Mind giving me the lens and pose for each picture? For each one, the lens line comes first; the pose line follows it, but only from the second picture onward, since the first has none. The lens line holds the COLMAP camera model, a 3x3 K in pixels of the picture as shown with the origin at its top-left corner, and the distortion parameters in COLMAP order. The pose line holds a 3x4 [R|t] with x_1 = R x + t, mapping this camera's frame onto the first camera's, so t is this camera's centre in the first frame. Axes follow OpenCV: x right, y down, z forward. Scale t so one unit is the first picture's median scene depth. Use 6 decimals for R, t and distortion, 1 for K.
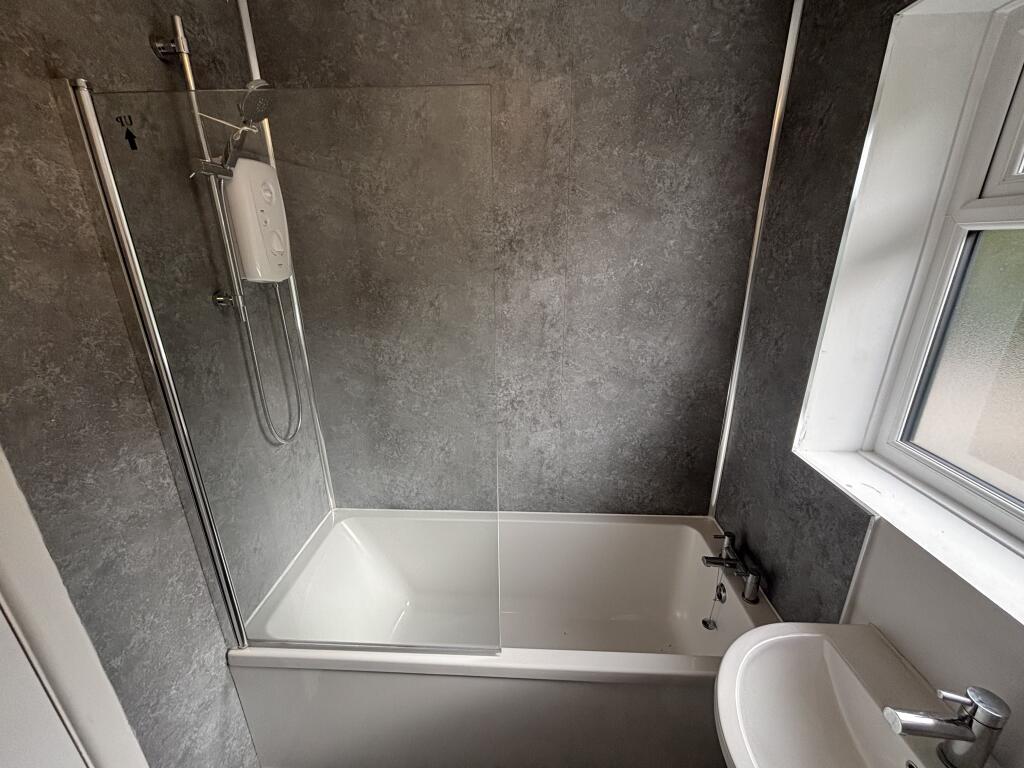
lens RADIAL K [[413.1, 0, 508.5], [0, 413.1, 382.9], [0, 0, 1]] dist [0.016291, -0.007406]
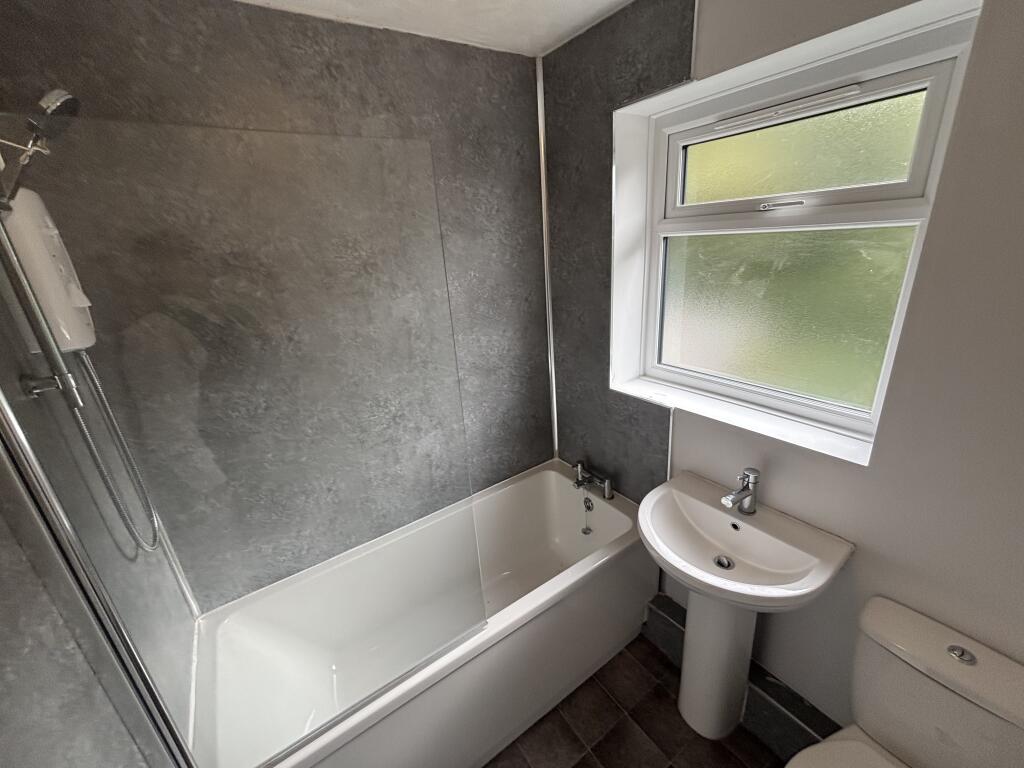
lens RADIAL K [[413.1, 0, 508.5], [0, 413.1, 382.9], [0, 0, 1]] dist [0.016291, -0.007406]
pose [[0.795925, -0.247667, 0.552417, -0.334718], [0.255240, 0.964707, 0.064759, -0.033853], [-0.548959, 0.089456, 0.831048, -0.023082]]
